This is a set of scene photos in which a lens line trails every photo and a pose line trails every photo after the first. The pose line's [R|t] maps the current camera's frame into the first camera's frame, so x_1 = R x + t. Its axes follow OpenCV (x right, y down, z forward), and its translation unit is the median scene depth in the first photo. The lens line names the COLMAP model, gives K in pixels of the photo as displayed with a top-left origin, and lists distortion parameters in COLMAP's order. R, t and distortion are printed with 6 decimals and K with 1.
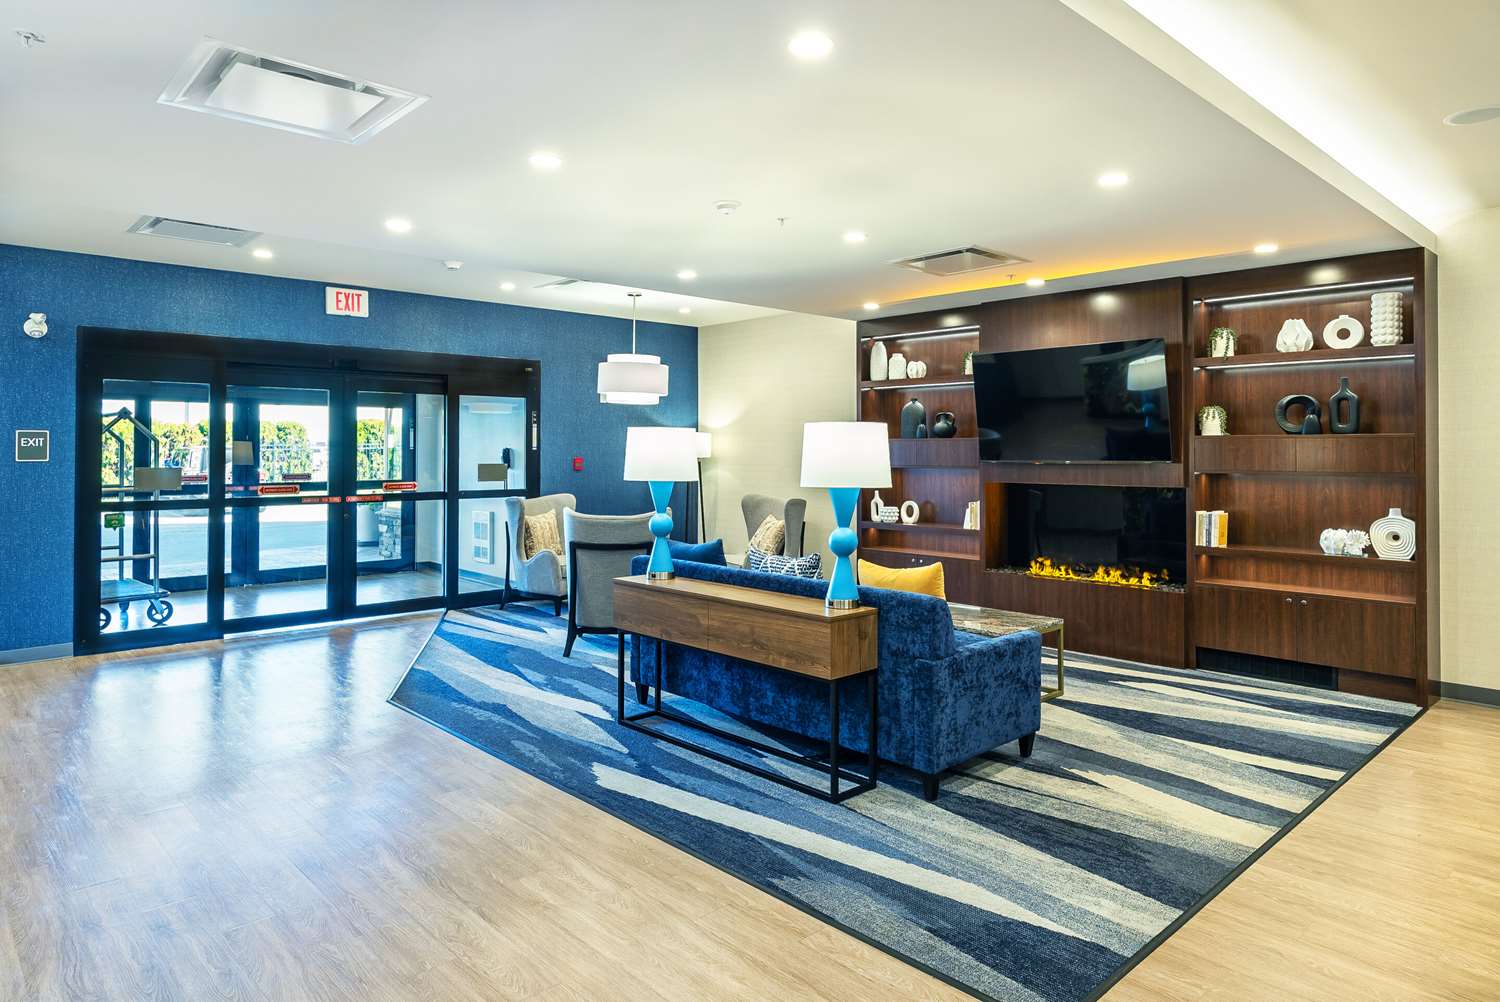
lens RADIAL K [[927.7, 0, 748.9], [0, 927.7, 441.0], [0, 0, 1]] dist [-0.000776, -0.000806]
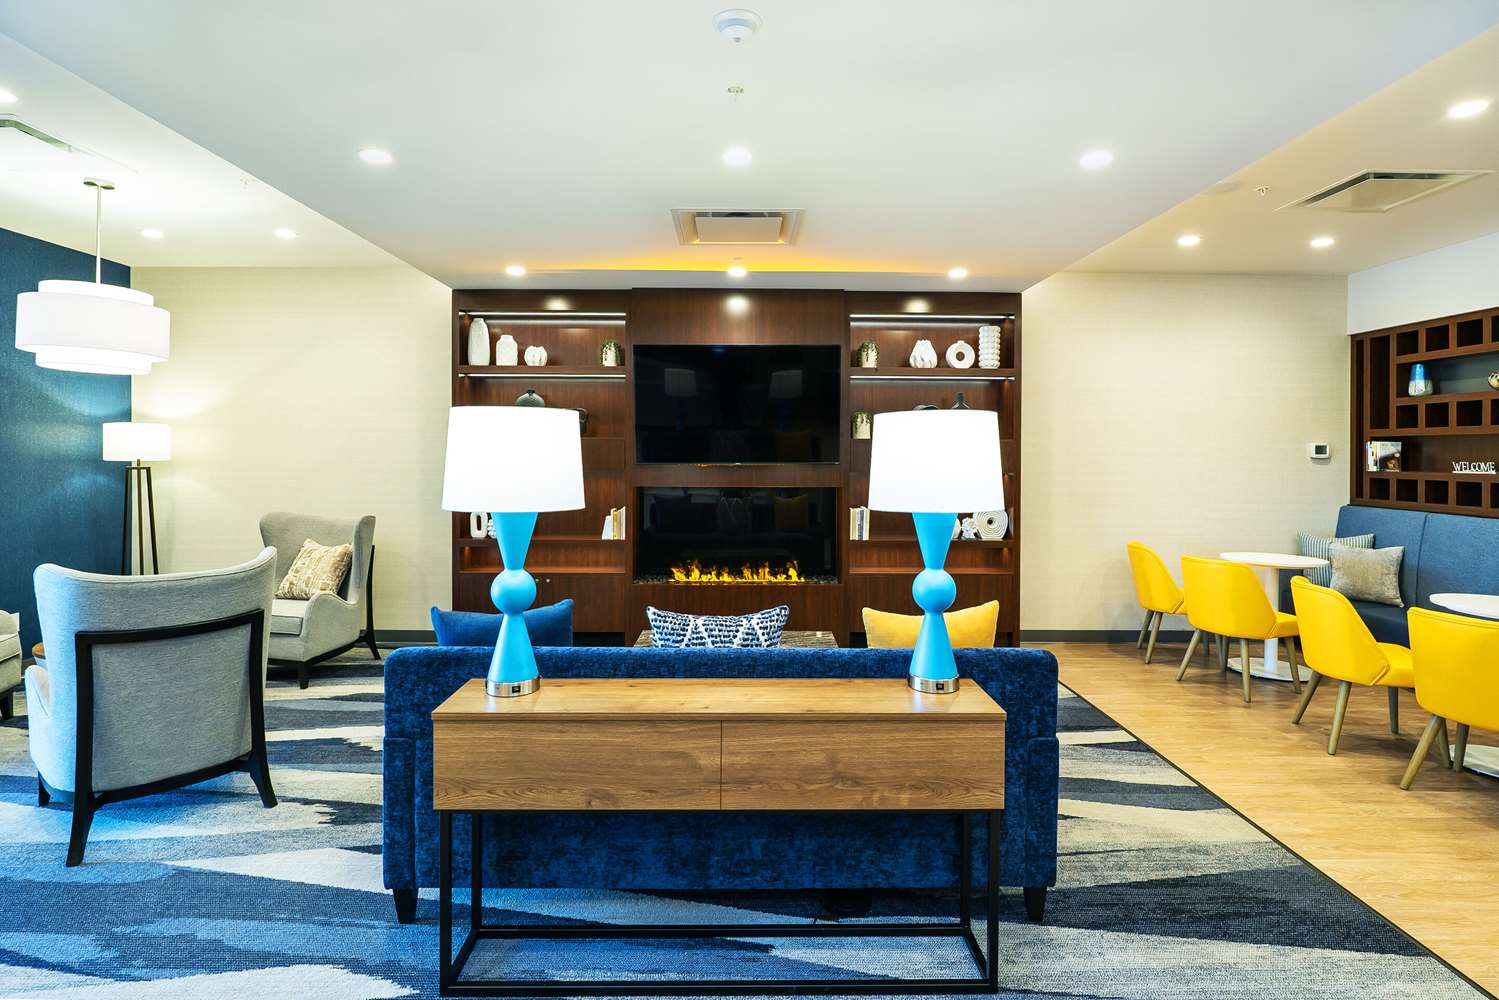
lens RADIAL K [[773.5, 0, 749.9], [0, 773.5, 459.2], [0, 0, 1]] dist [-0.004300, 0.000079]
pose [[0.678429, -0.005182, 0.734648, -0.288302], [-0.011325, 0.999783, 0.017511, 0.003842], [-0.734579, -0.020199, 0.678223, 0.518527]]
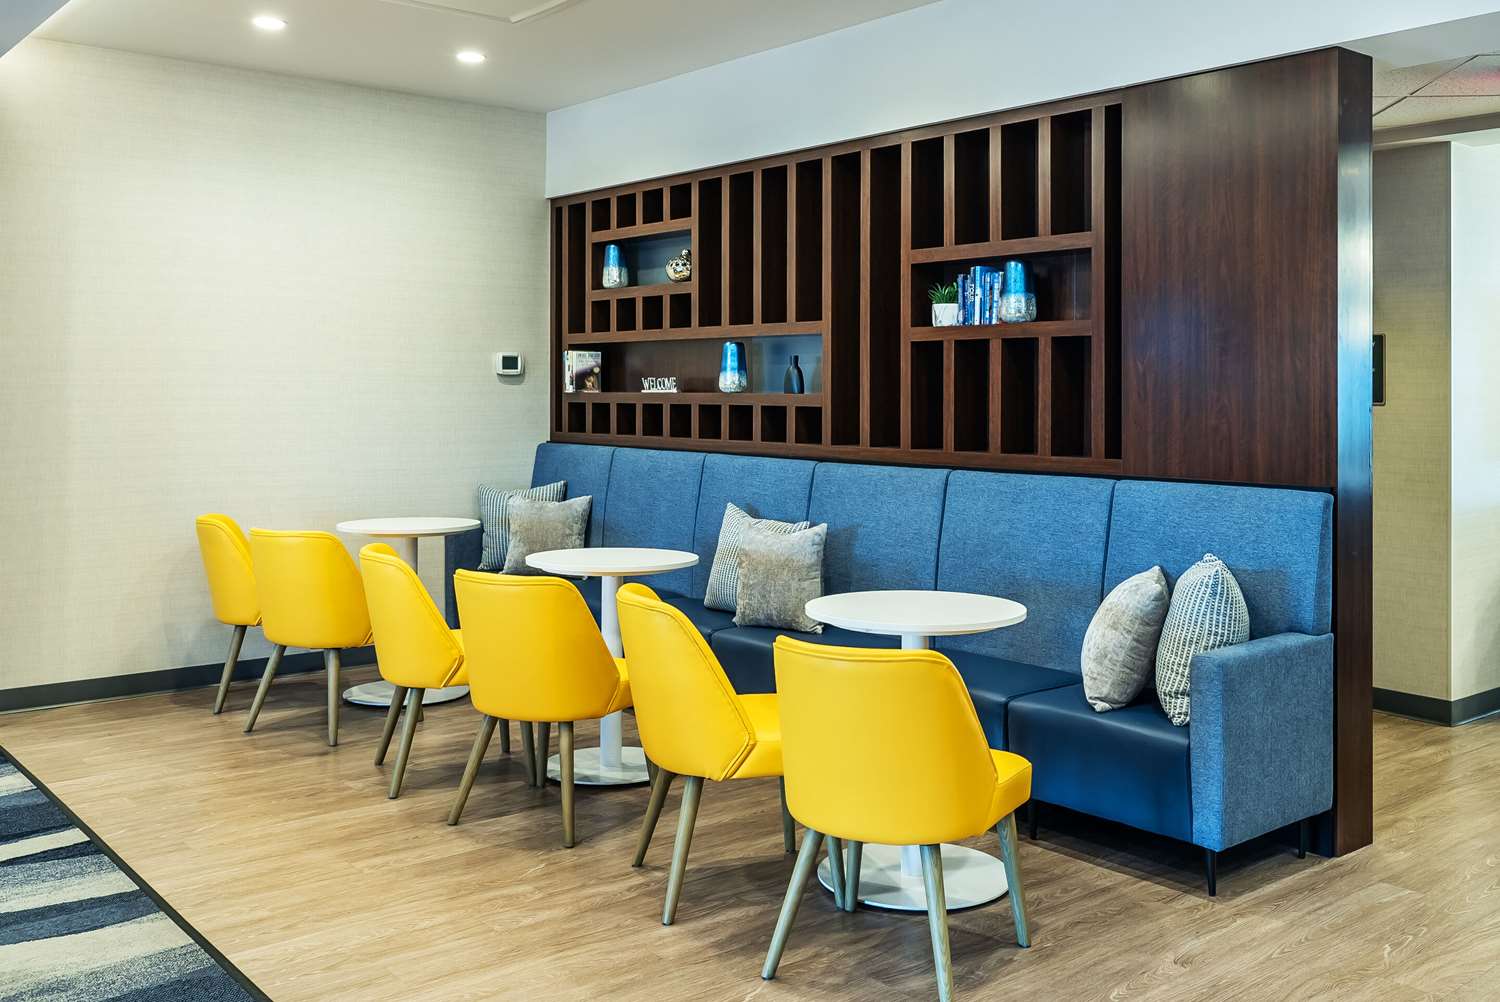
lens RADIAL K [[1389.2, 0, 820.3], [0, 1389.2, 384.5], [0, 0, 1]] dist [0.003875, 0.003488]
pose [[0.043814, -0.000600, 0.999040, -0.268718], [-0.011477, 0.999934, 0.001104, 0.016901], [-0.998974, -0.011514, 0.043805, 0.307235]]
